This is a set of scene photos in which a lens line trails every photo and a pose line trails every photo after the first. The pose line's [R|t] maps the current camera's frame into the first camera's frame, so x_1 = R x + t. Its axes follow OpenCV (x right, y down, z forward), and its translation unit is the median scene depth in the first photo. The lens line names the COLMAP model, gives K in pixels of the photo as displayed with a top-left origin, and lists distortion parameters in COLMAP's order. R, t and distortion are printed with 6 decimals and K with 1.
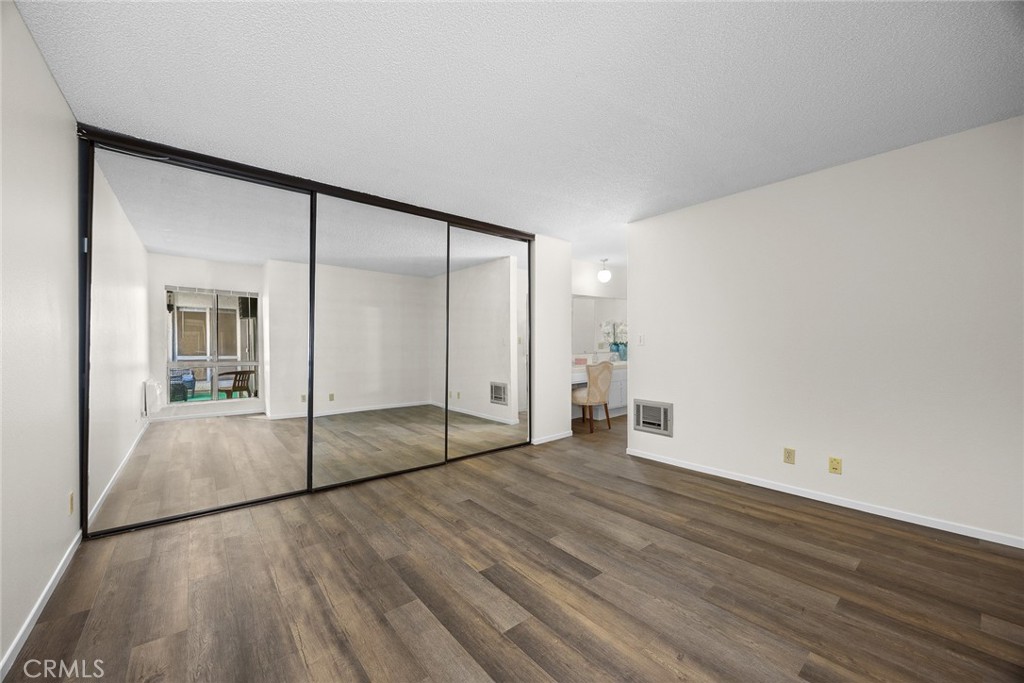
lens RADIAL K [[391.4, 0, 512.0], [0, 391.4, 341.5], [0, 0, 1]] dist [0.000232, 0.000048]
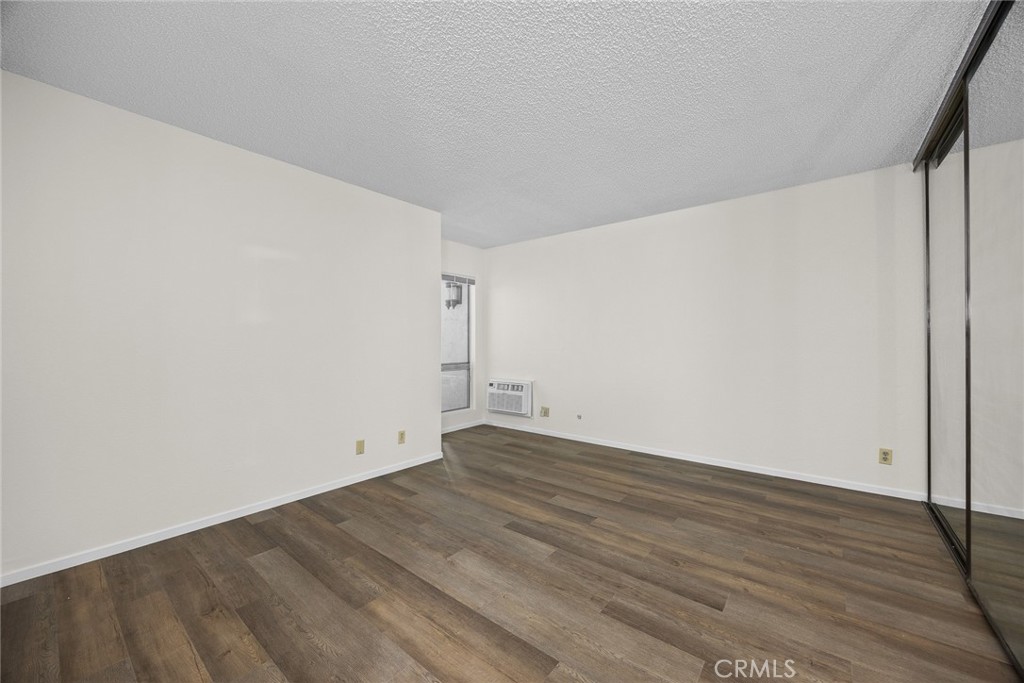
lens RADIAL K [[391.4, 0, 512.0], [0, 391.4, 341.5], [0, 0, 1]] dist [0.000232, 0.000048]
pose [[-0.979864, 0.003834, -0.199627, 0.388913], [0.006378, 0.999906, -0.012104, 0.020743], [0.199562, -0.013134, -0.979797, 1.936221]]
